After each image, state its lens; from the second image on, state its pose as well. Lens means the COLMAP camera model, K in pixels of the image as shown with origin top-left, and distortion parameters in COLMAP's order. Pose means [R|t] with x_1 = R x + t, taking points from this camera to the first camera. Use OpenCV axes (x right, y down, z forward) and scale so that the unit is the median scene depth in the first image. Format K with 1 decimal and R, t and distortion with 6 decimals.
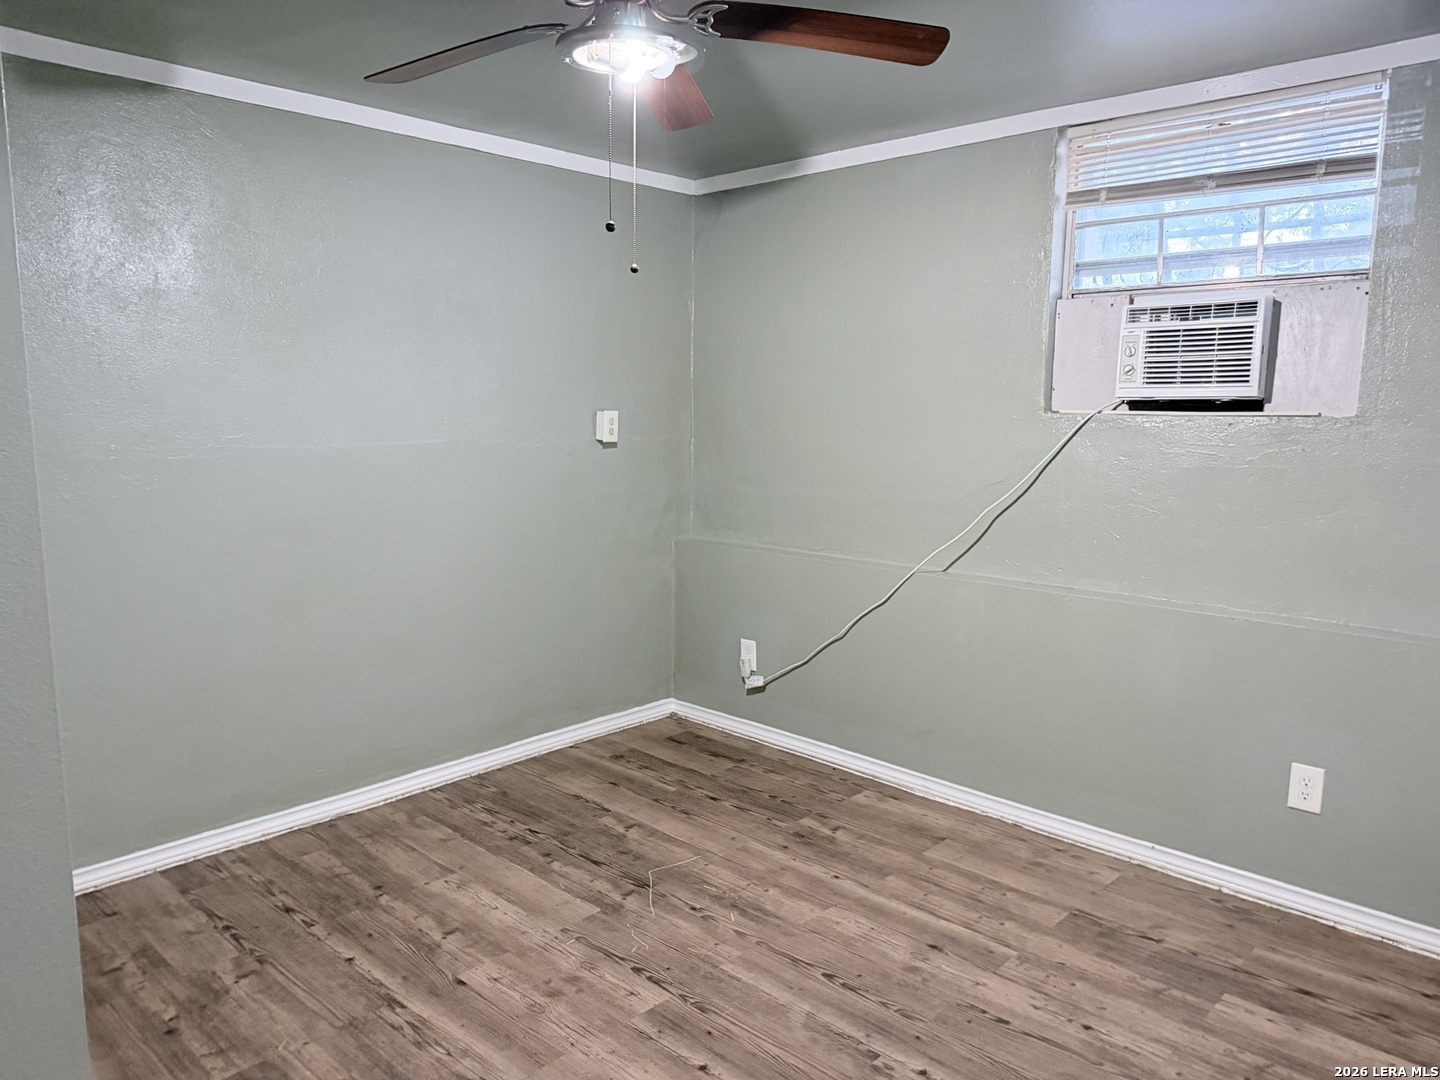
lens RADIAL K [[1021.8, 0, 713.0], [0, 1021.8, 539.6], [0, 0, 1]] dist [0.030739, -0.040324]
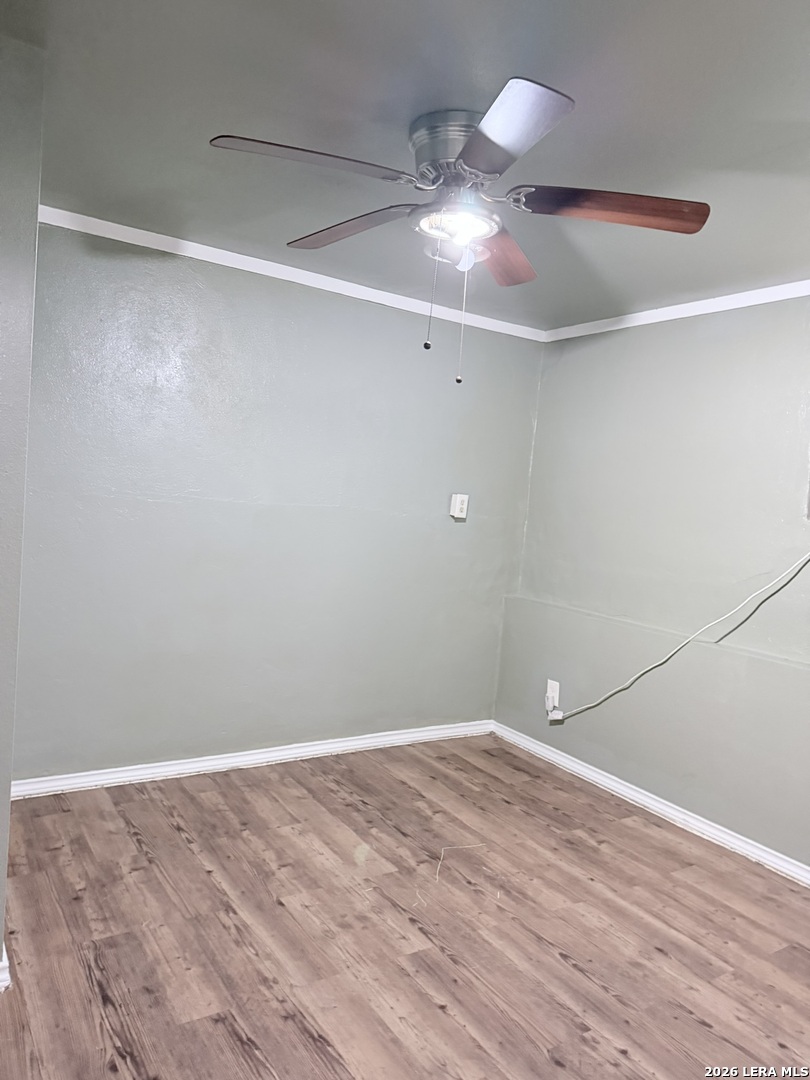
lens RADIAL K [[766.4, 0, 409.1], [0, 766.4, 534.0], [0, 0, 1]] dist [0.030739, -0.040324]
pose [[0.971239, 0.084006, -0.222796, 0.083541], [-0.104755, 0.991029, -0.082993, 0.022081], [0.213826, 0.103945, 0.971326, 0.020785]]
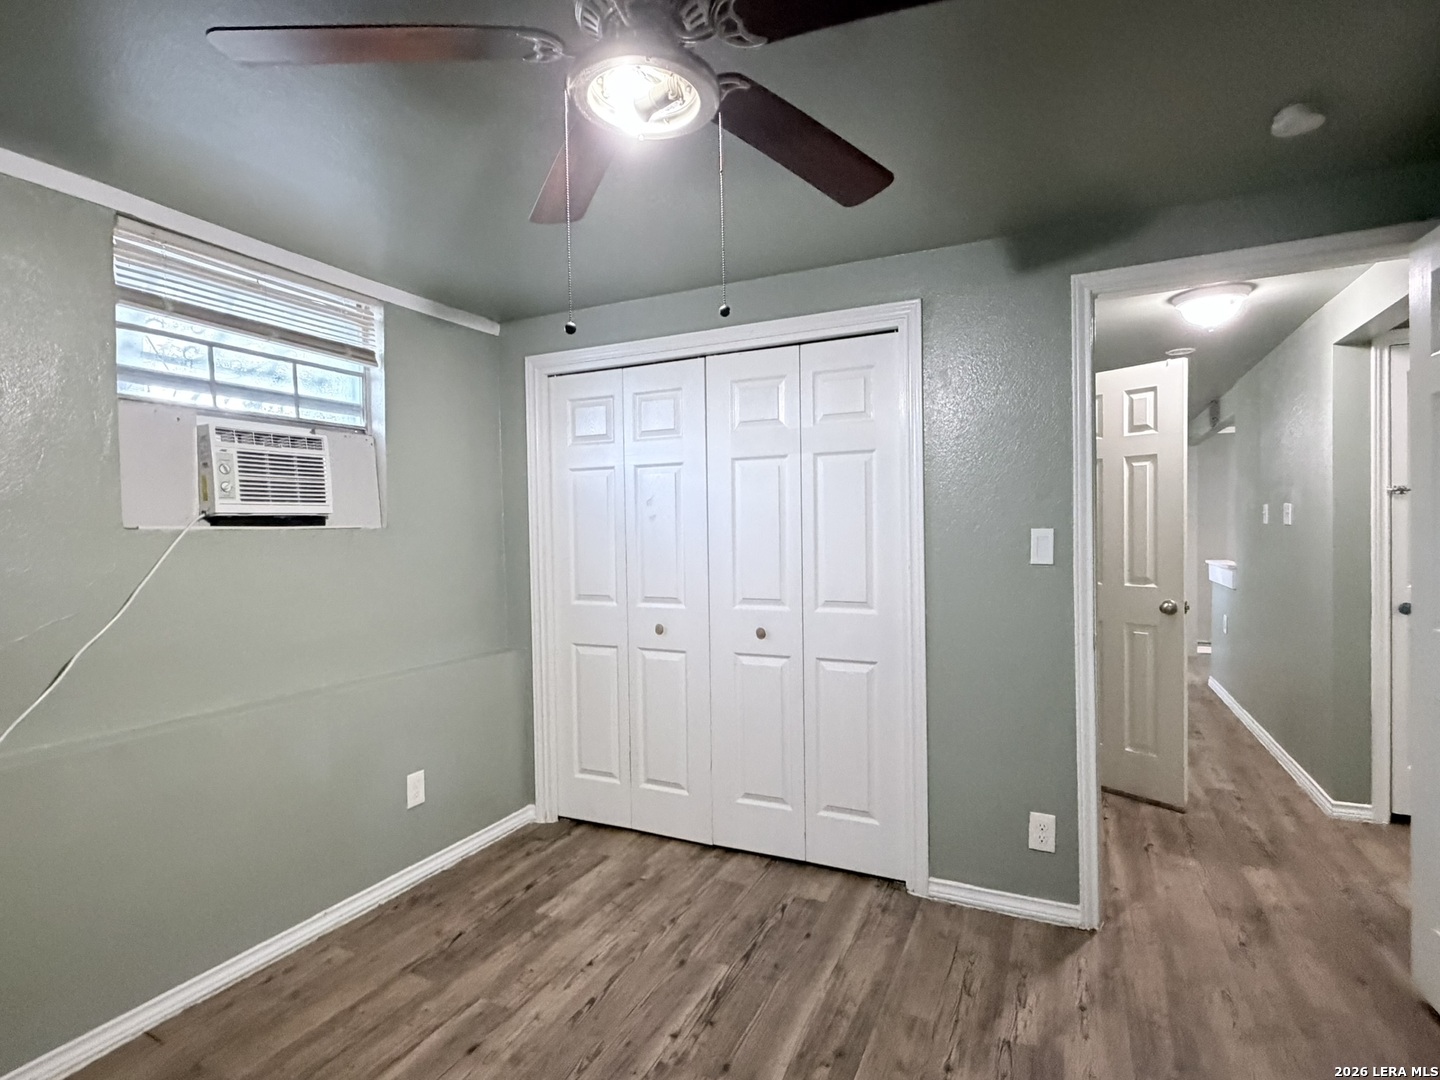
lens RADIAL K [[729.9, 0, 723.3], [0, 729.9, 541.6], [0, 0, 1]] dist [-0.000869, 0.000131]
pose [[-0.311251, -0.018607, 0.950145, -0.483569], [0.142324, 0.987620, 0.065964, -0.096371], [-0.939610, 0.155759, -0.304750, 0.831110]]
